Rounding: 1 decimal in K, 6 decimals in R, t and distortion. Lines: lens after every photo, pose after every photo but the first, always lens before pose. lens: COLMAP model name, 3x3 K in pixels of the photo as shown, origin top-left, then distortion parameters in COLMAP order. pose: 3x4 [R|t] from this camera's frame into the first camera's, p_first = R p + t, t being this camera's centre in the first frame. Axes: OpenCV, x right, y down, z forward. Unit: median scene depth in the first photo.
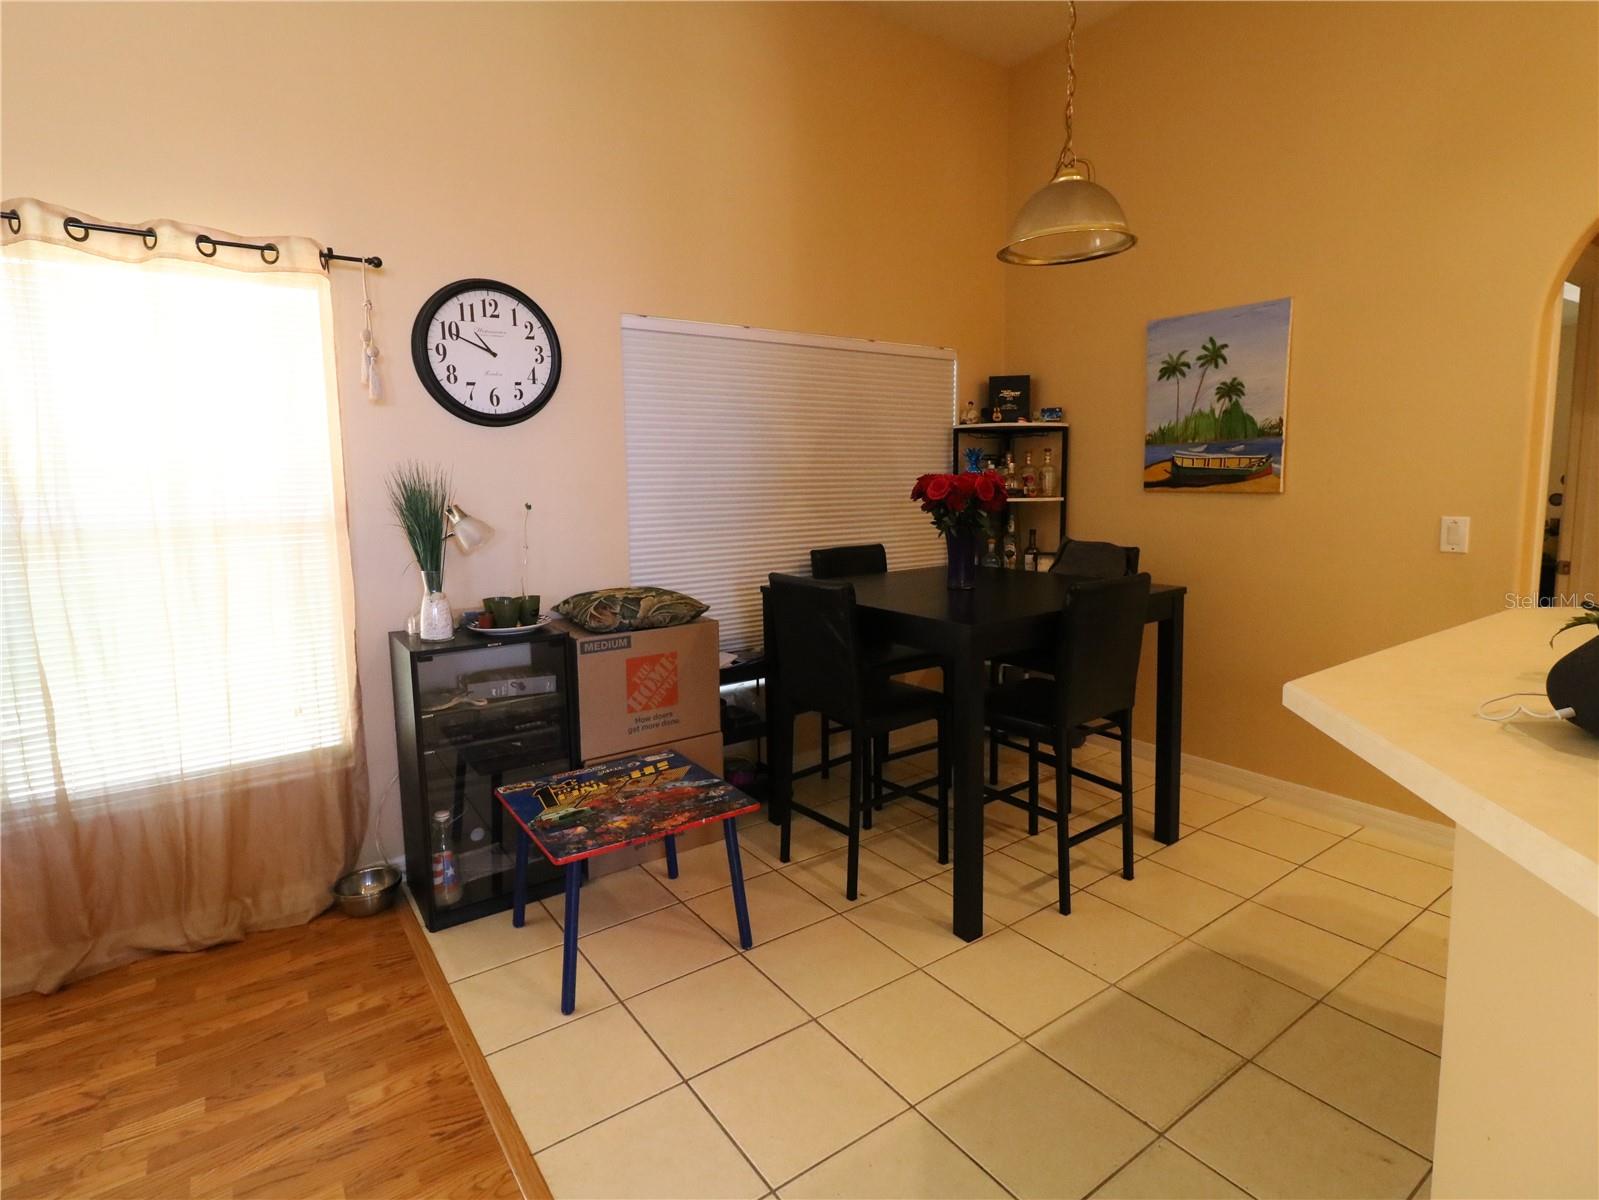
lens RADIAL K [[829.1, 0, 780.0], [0, 829.1, 559.0], [0, 0, 1]] dist [-0.005502, 0.001471]
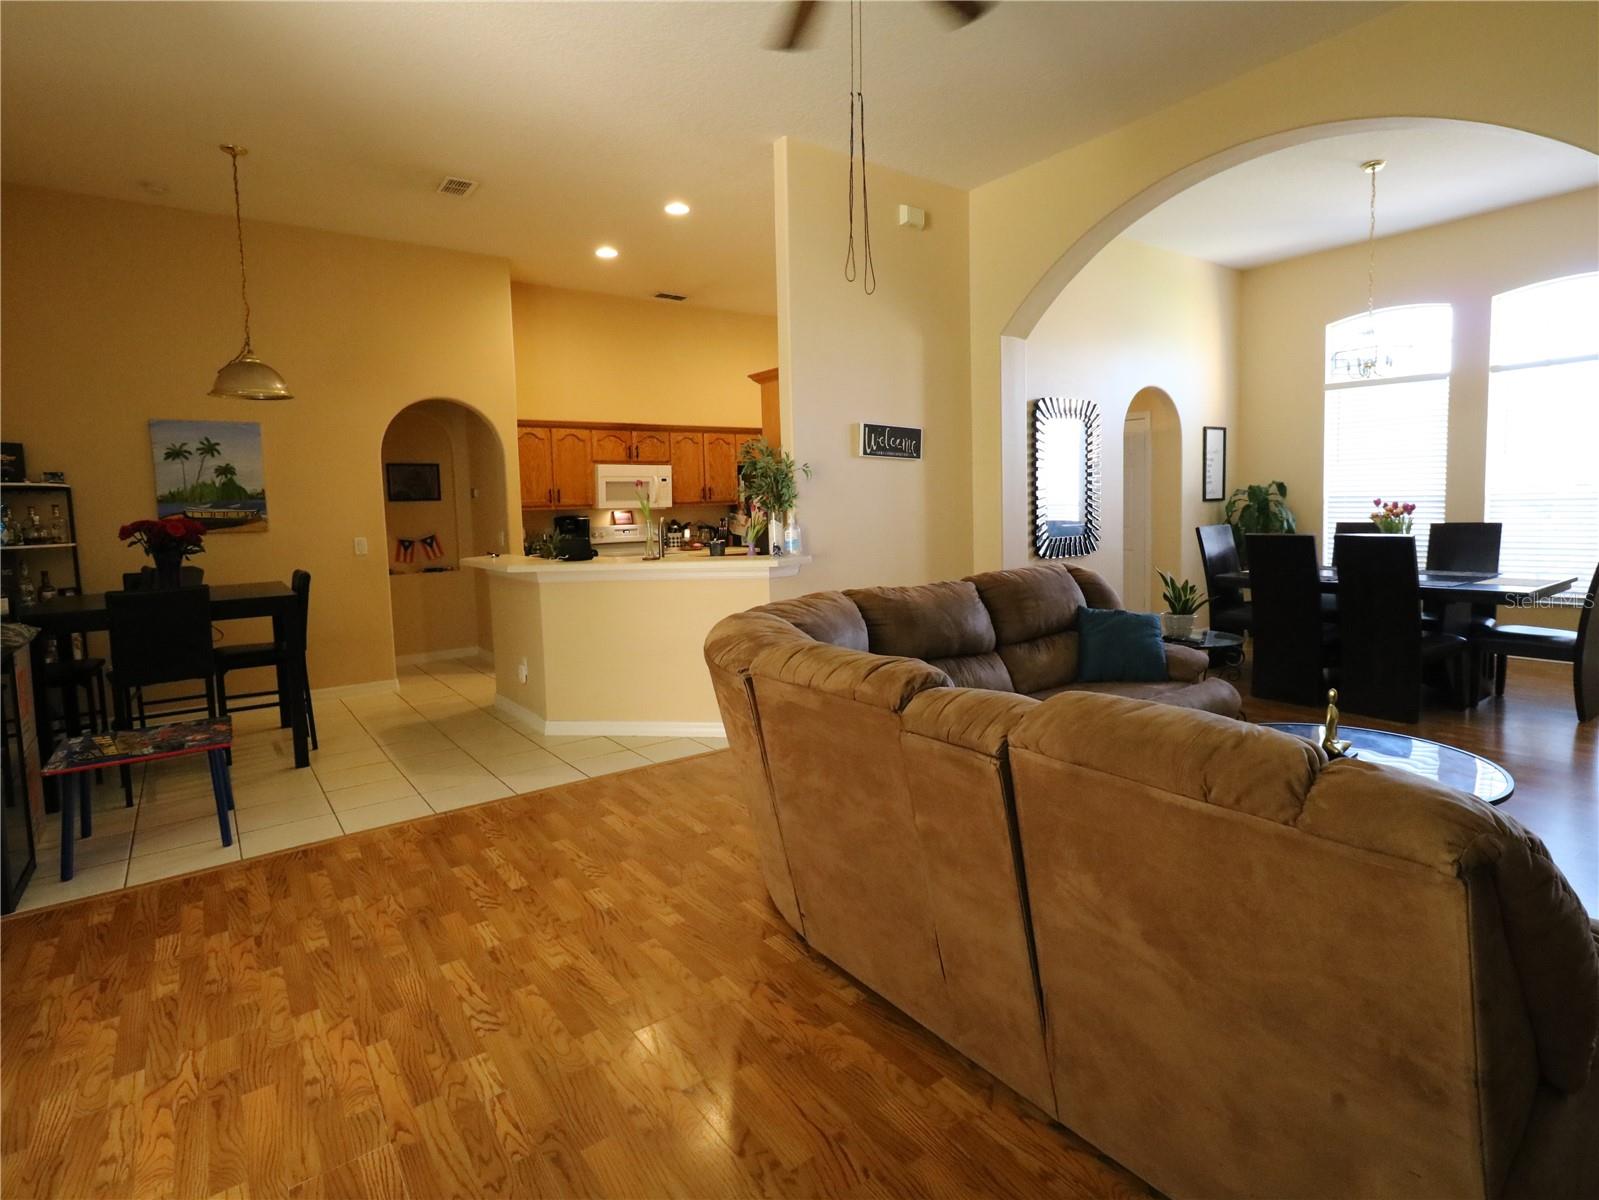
lens RADIAL K [[829.1, 0, 813.1], [0, 829.1, 608.3], [0, 0, 1]] dist [-0.005502, 0.001471]
pose [[-0.026473, -0.113507, 0.993184, -1.143606], [0.131164, 0.984549, 0.116016, 0.030239], [-0.991007, 0.133341, -0.011176, -0.118053]]
